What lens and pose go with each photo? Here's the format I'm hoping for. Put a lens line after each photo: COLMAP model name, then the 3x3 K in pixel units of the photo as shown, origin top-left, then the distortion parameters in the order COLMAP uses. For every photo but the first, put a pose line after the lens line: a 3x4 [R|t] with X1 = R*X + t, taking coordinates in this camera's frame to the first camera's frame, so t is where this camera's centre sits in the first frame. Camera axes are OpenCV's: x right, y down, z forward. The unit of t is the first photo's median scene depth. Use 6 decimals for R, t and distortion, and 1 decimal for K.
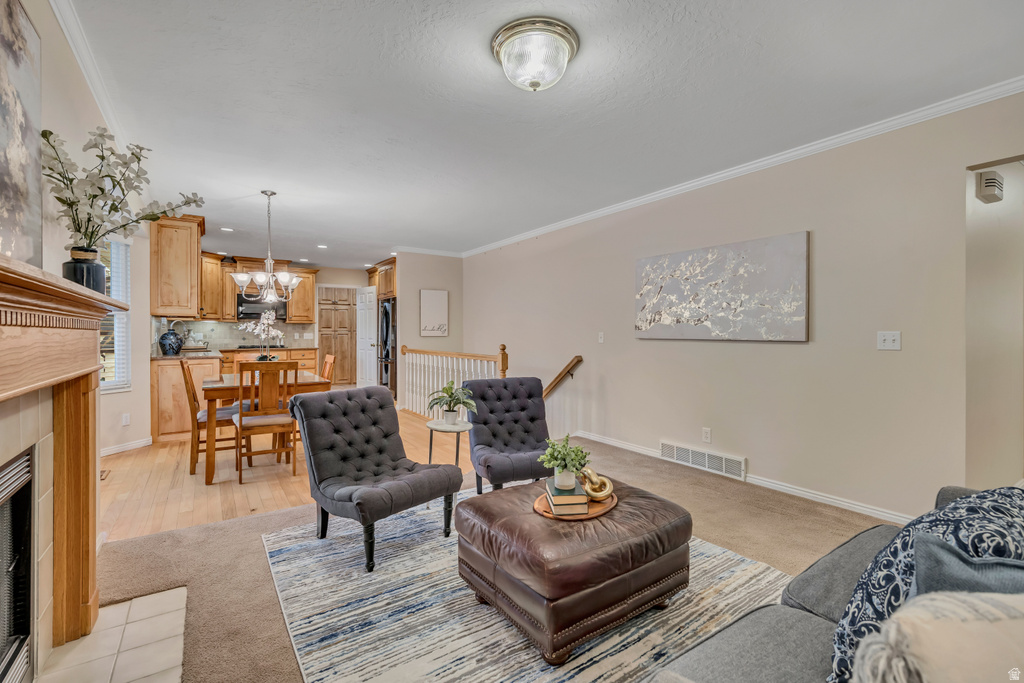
lens RADIAL K [[451.8, 0, 513.6], [0, 451.8, 334.5], [0, 0, 1]] dist [-0.000589, 0.000055]
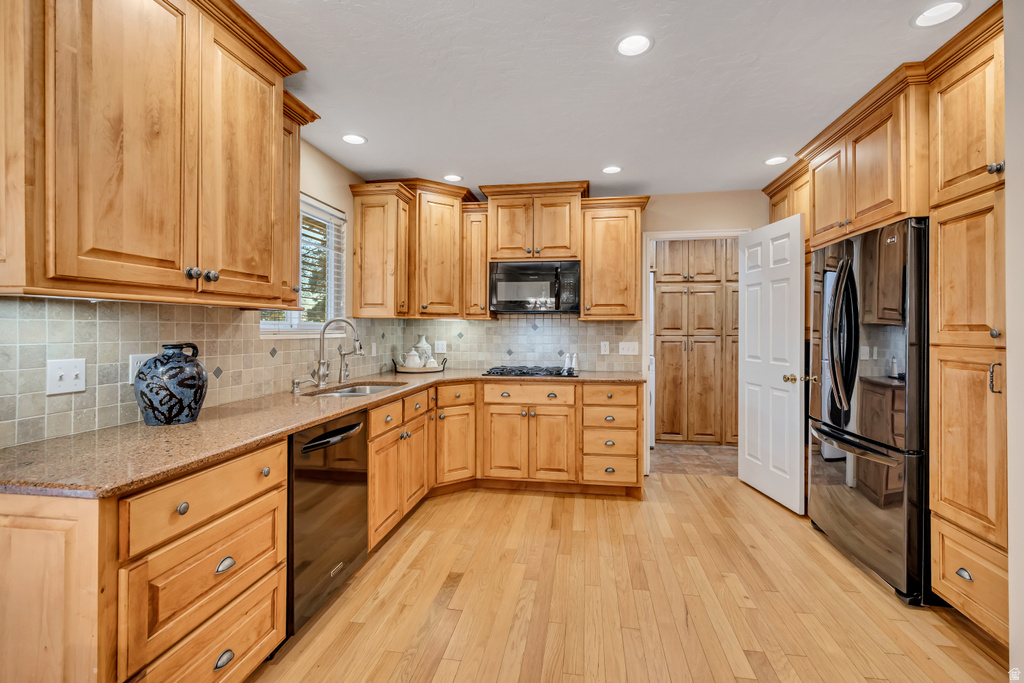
lens RADIAL K [[454.8, 0, 512.1], [0, 454.8, 328.8], [0, 0, 1]] dist [-0.000181, -0.000074]
pose [[0.724767, 0.000976, -0.688993, -0.230615], [-0.004037, 0.999988, -0.002829, -0.015349], [0.688982, 0.004832, 0.724762, 0.606445]]
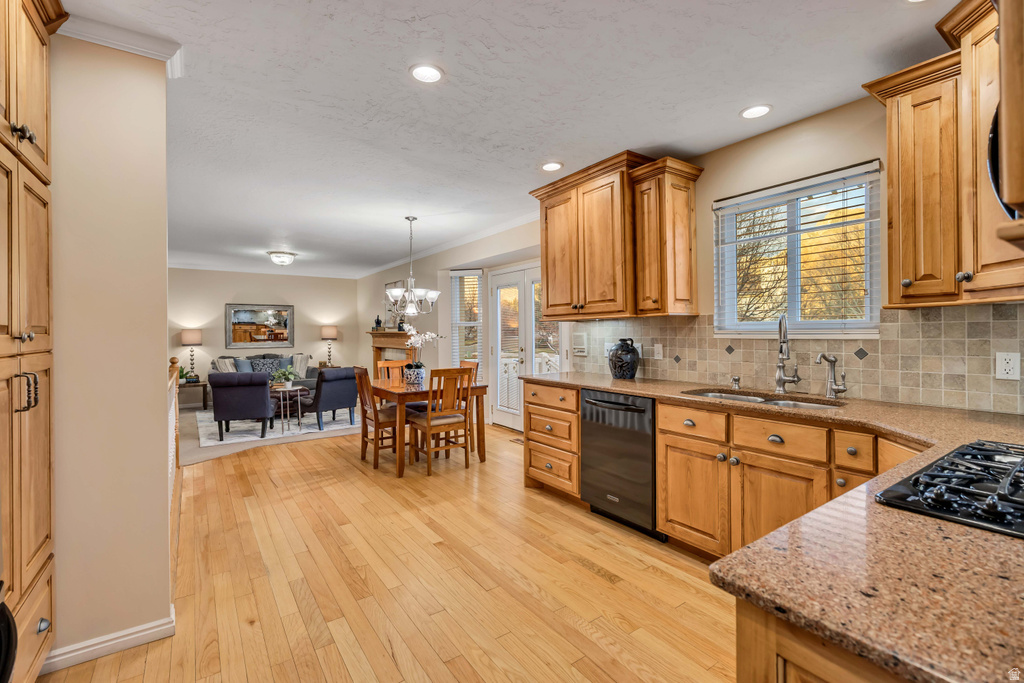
lens RADIAL K [[454.8, 0, 512.1], [0, 454.8, 328.8], [0, 0, 1]] dist [-0.000181, -0.000074]
pose [[-0.999868, 0.008237, -0.014014, -0.385740], [0.008345, 0.999936, -0.007629, -0.014347], [0.013950, -0.007745, -0.999873, 1.066633]]
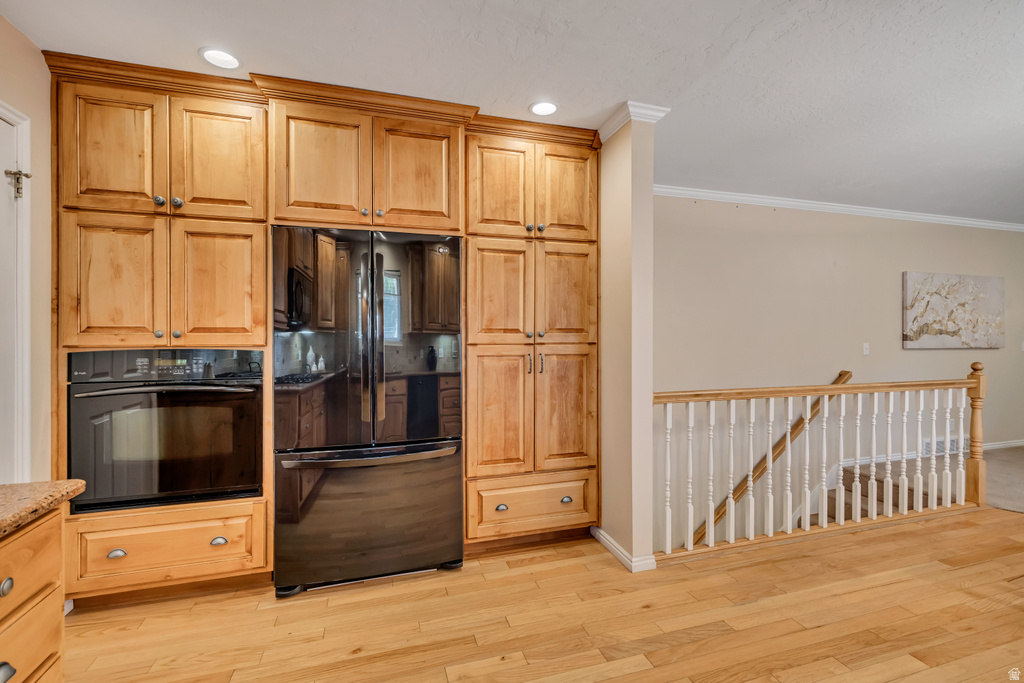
lens RADIAL K [[451.8, 0, 513.6], [0, 451.8, 334.5], [0, 0, 1]] dist [-0.000589, 0.000055]
pose [[0.296344, -0.003421, 0.955075, -0.514006], [0.000719, 0.999994, 0.003359, -0.016028], [-0.955081, -0.000309, 0.296345, 0.821155]]
